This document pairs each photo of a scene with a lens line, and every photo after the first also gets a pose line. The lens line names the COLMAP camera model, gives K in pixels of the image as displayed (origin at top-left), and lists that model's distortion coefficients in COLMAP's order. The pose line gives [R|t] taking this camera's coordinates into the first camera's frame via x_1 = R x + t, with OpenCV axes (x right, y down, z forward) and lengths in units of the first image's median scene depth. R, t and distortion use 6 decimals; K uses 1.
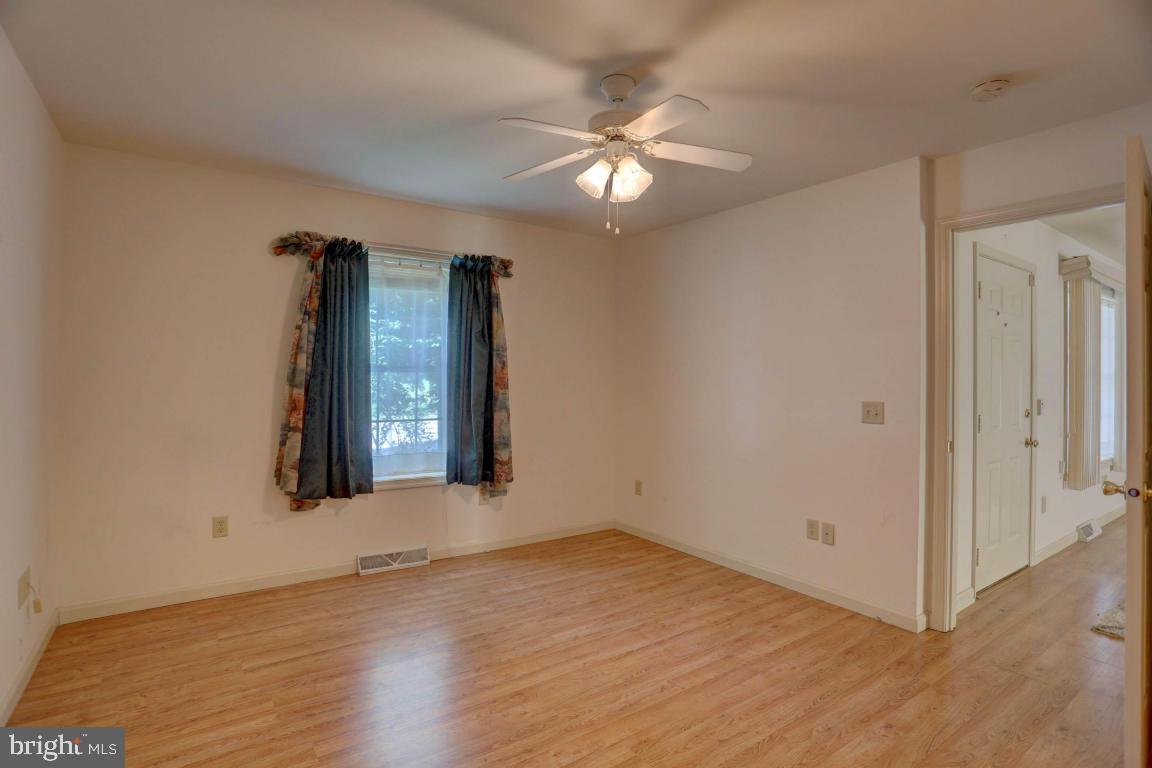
lens RADIAL K [[567.7, 0, 572.4], [0, 567.7, 380.2], [0, 0, 1]] dist [-0.060505, 0.024839]
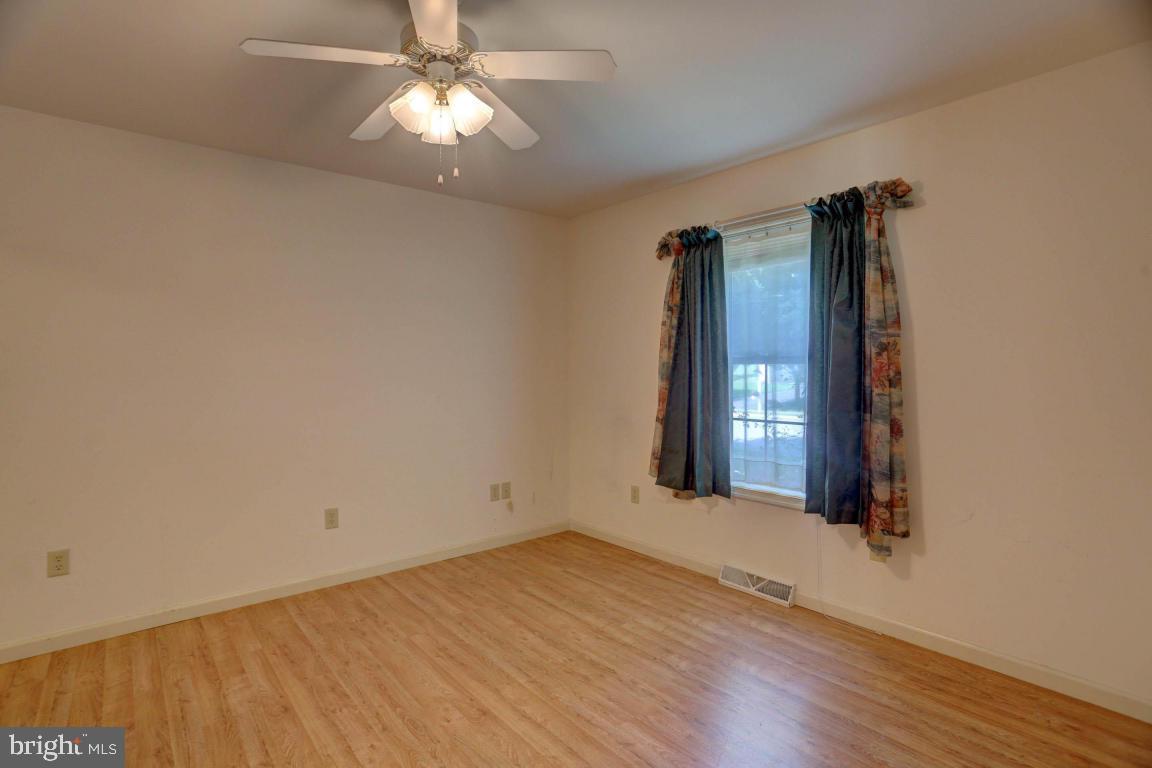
lens RADIAL K [[567.7, 0, 574.0], [0, 567.7, 383.9], [0, 0, 1]] dist [-0.060505, 0.024839]
pose [[0.086116, 0.013377, -0.996195, 0.558000], [0.003117, 0.999901, 0.013696, 0.004683], [0.996280, -0.004284, 0.086066, 0.723597]]
